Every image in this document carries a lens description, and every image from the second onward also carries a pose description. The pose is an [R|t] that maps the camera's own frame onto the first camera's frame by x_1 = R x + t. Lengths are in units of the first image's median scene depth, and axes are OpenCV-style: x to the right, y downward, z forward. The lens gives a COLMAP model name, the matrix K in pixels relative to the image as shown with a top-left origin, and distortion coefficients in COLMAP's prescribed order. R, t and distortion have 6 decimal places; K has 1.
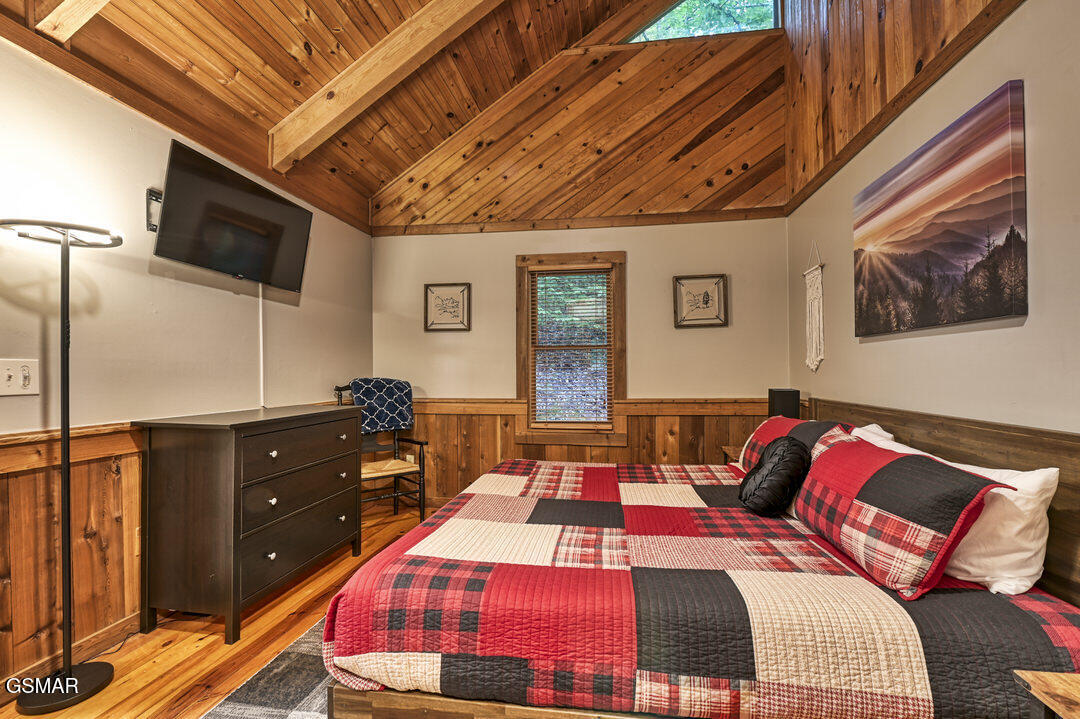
lens RADIAL K [[442.4, 0, 541.7], [0, 442.4, 337.1], [0, 0, 1]] dist [-0.001985, -0.000168]
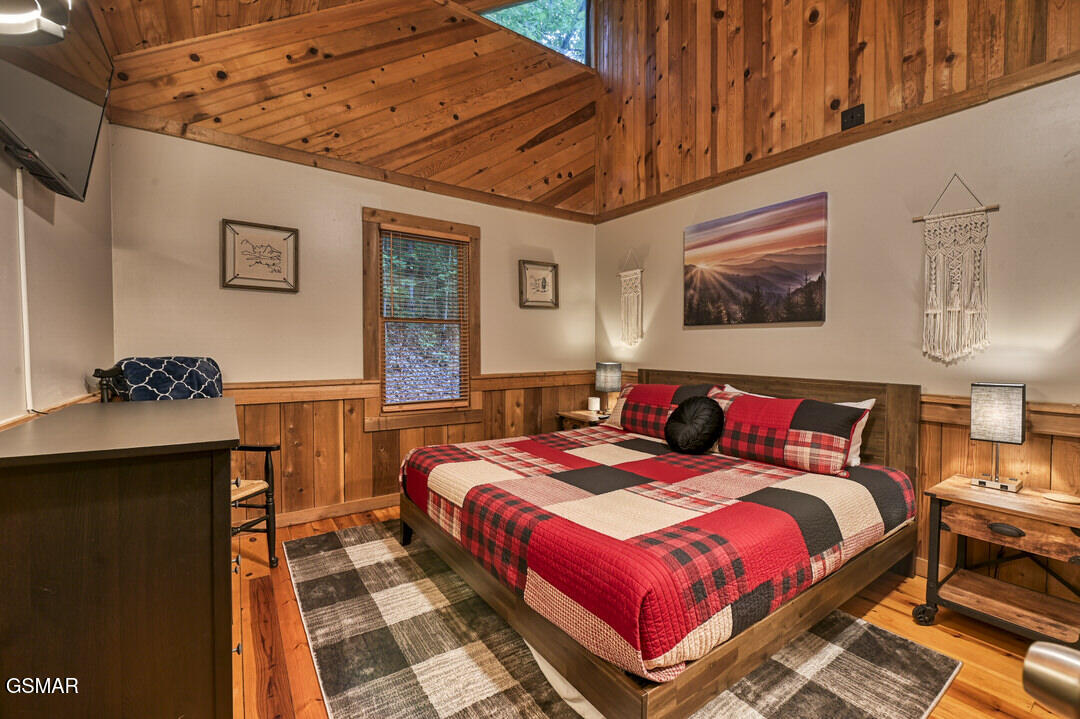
lens RADIAL K [[452.8, 0, 539.1], [0, 452.8, 323.4], [0, 0, 1]] dist [-0.003549, -0.000390]
pose [[0.734512, 0.043229, 0.677217, -0.421393], [-0.061559, 0.998099, 0.003055, 0.011723], [-0.675797, -0.043933, 0.735777, 0.158283]]
